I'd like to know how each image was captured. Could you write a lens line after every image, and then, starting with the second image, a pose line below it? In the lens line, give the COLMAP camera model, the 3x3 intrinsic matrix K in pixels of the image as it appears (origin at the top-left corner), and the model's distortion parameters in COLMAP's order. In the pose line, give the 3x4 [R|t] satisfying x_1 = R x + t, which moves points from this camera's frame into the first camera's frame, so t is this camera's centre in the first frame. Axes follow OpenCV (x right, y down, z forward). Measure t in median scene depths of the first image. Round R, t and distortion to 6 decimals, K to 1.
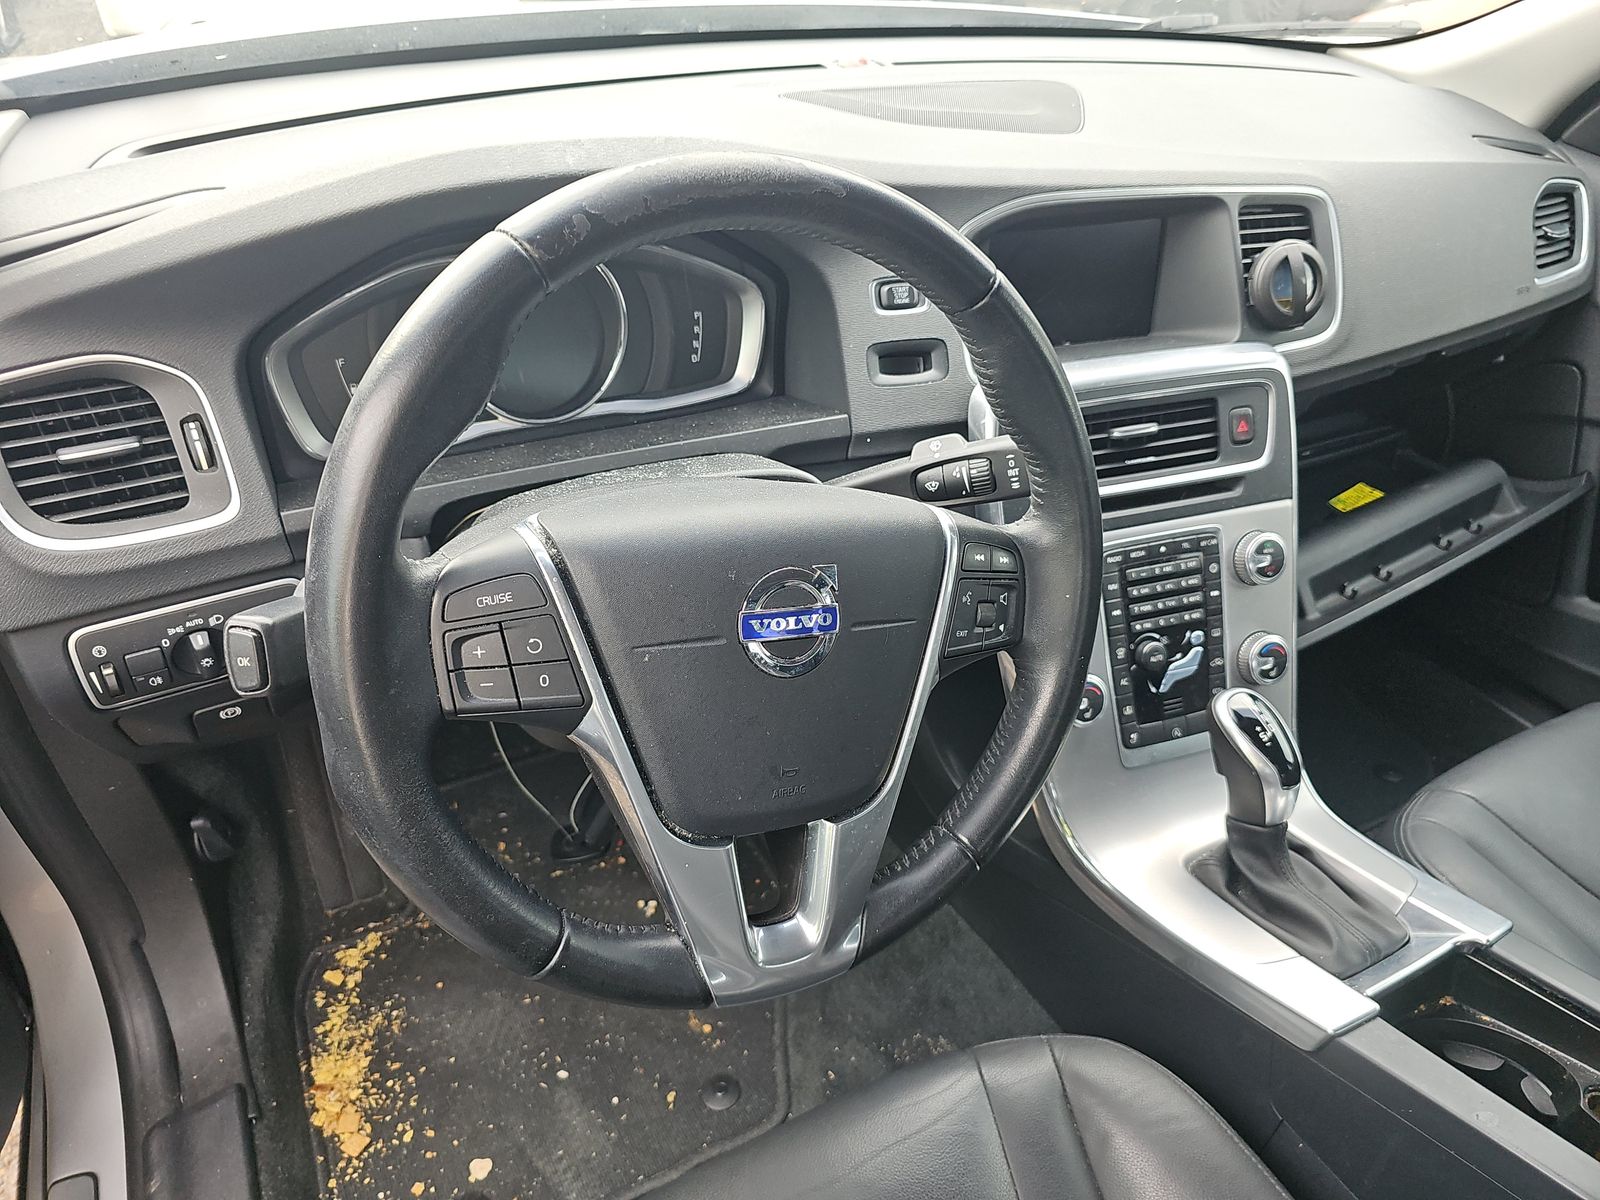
lens RADIAL K [[1079.5, 0, 809.8], [0, 1079.5, 599.1], [0, 0, 1]] dist [0.027520, -0.028340]
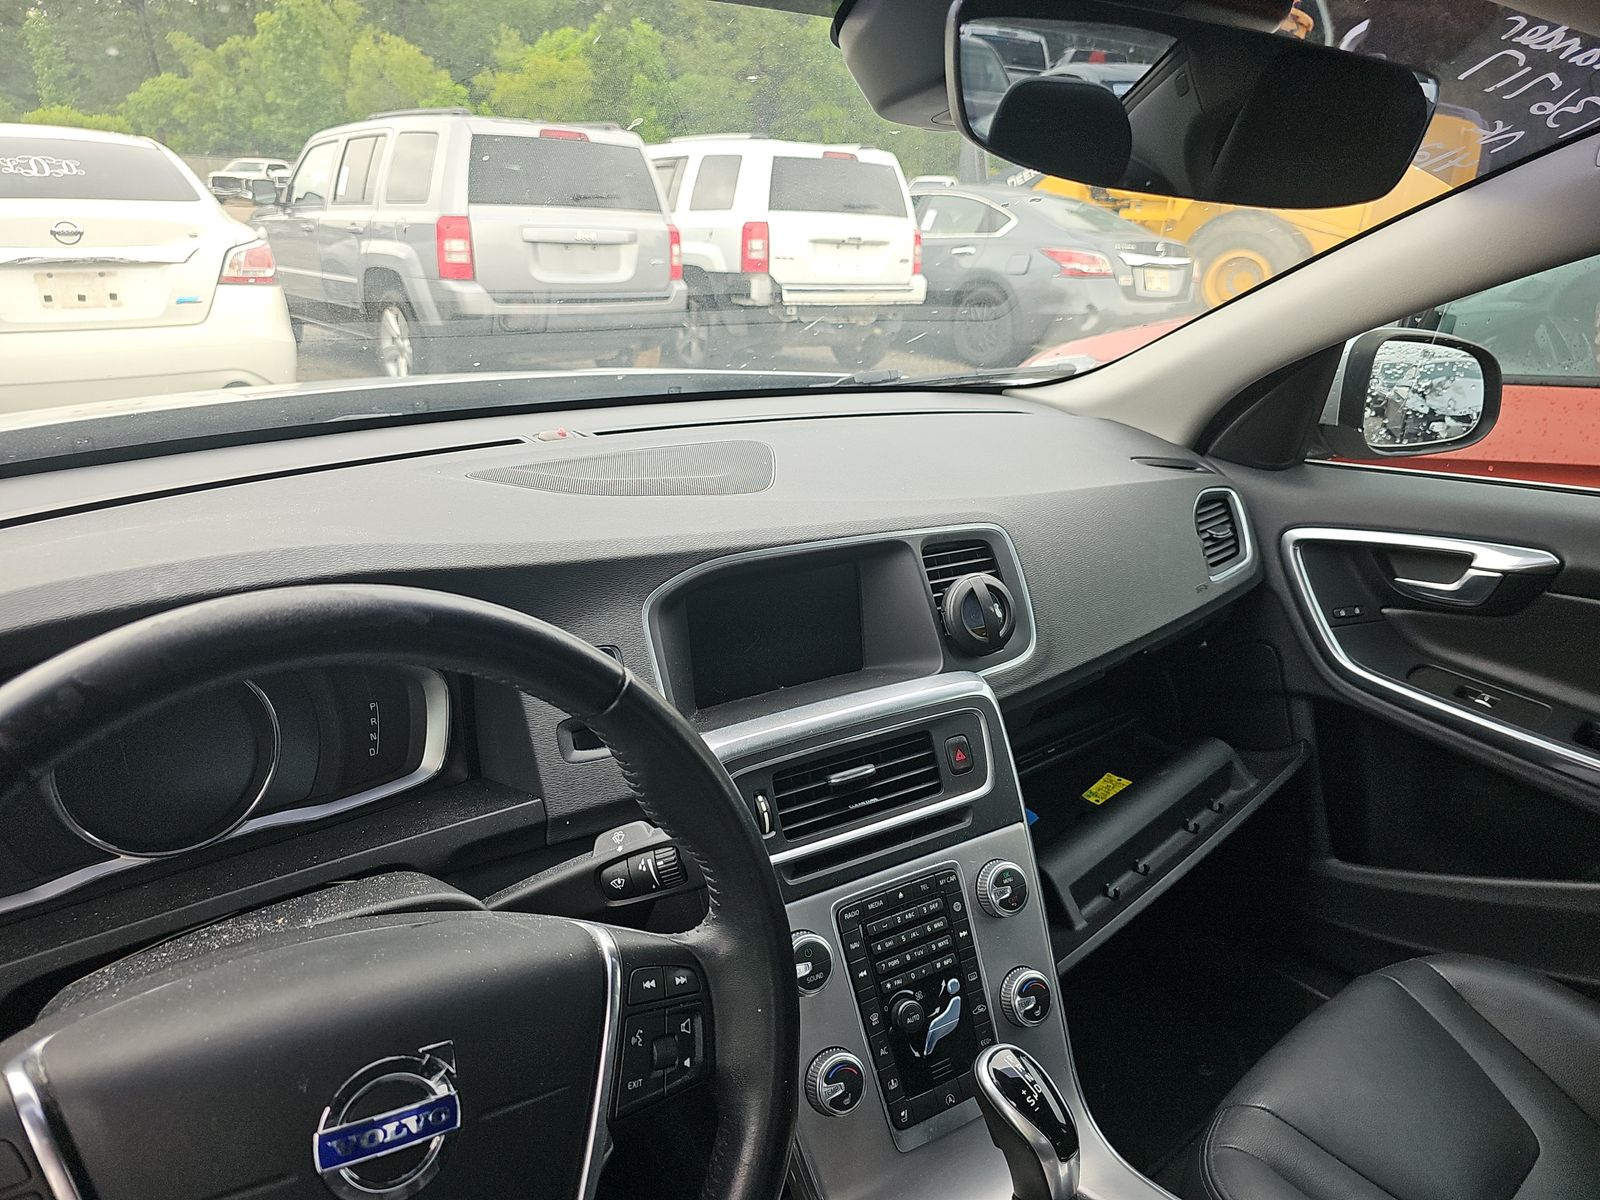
lens RADIAL K [[1079.5, 0, 796.3], [0, 1079.5, 604.3], [0, 0, 1]] dist [0.027520, -0.028340]
pose [[0.981243, -0.088350, 0.171340, 0.094466], [0.131090, 0.957472, -0.257027, -0.057268], [-0.141345, 0.274667, 0.951094, 0.042168]]
